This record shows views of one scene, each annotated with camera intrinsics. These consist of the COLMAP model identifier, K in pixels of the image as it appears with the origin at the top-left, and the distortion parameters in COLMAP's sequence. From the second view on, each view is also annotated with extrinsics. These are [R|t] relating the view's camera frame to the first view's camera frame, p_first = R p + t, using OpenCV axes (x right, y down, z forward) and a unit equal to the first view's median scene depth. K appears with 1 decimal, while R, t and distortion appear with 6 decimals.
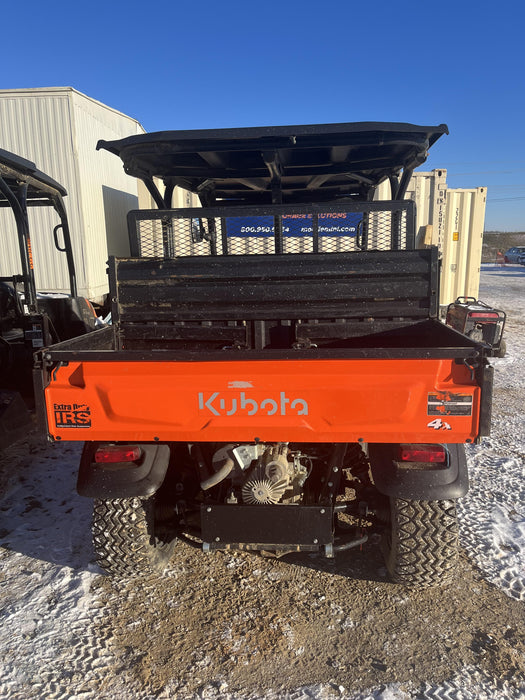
lens RADIAL K [[528.3, 0, 262.5], [0, 528.3, 350.0], [0, 0, 1]] dist [0.078746, -0.112310]
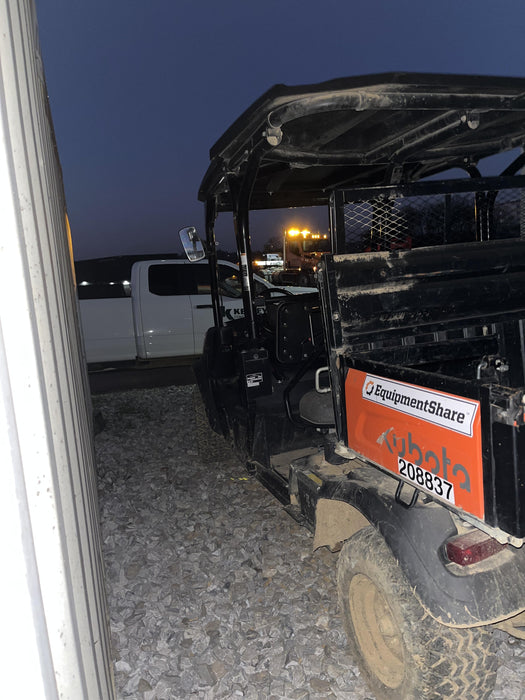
lens RADIAL K [[527.4, 0, 262.3], [0, 527.4, 344.8], [0, 0, 1]] dist [0.083981, -0.125393]
pose [[0.906557, -0.122619, 0.403880, -0.878740], [0.151264, 0.987697, -0.039663, -0.065616], [-0.394048, 0.097050, 0.913952, 0.580863]]
